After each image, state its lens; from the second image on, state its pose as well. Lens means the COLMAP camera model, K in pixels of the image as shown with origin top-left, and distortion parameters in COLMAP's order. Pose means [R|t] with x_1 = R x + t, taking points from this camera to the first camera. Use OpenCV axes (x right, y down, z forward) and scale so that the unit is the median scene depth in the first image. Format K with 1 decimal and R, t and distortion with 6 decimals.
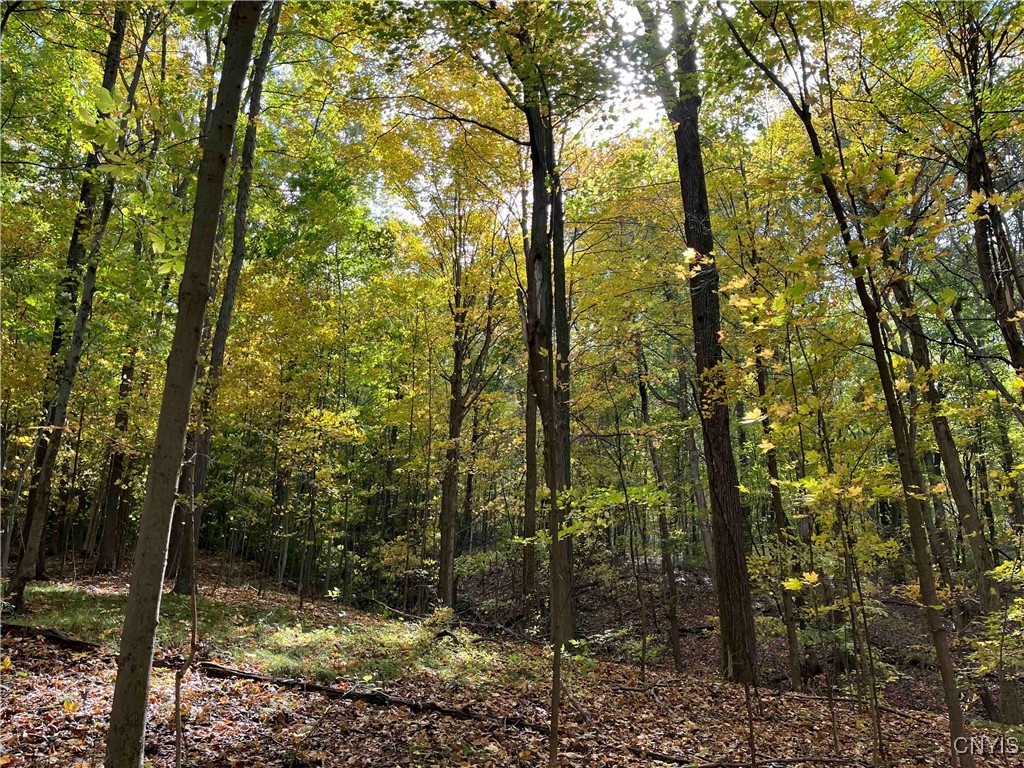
lens RADIAL K [[769.7, 0, 512.0], [0, 769.7, 384.0], [0, 0, 1]] dist [0.059109, -0.081256]
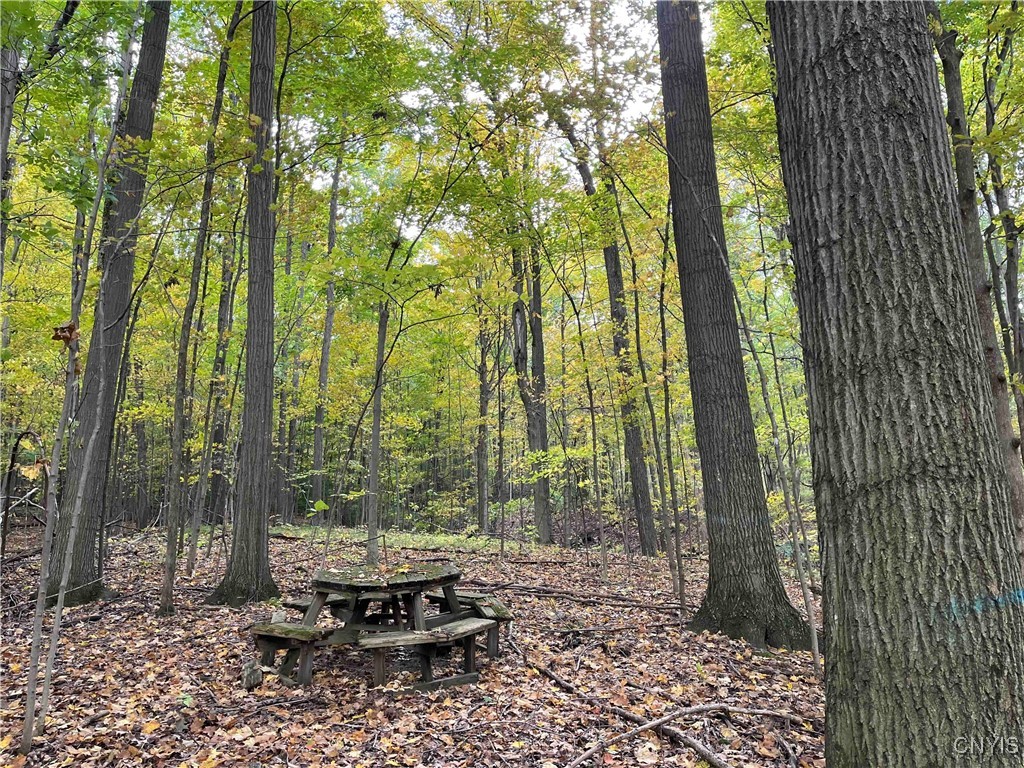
lens RADIAL K [[769.7, 0, 512.0], [0, 769.7, 384.0], [0, 0, 1]] dist [0.059109, -0.081256]
pose [[0.996503, -0.064009, -0.053712, 0.049456], [0.067102, 0.996064, 0.057906, -0.057663], [0.049794, -0.061307, 0.996876, -0.319829]]
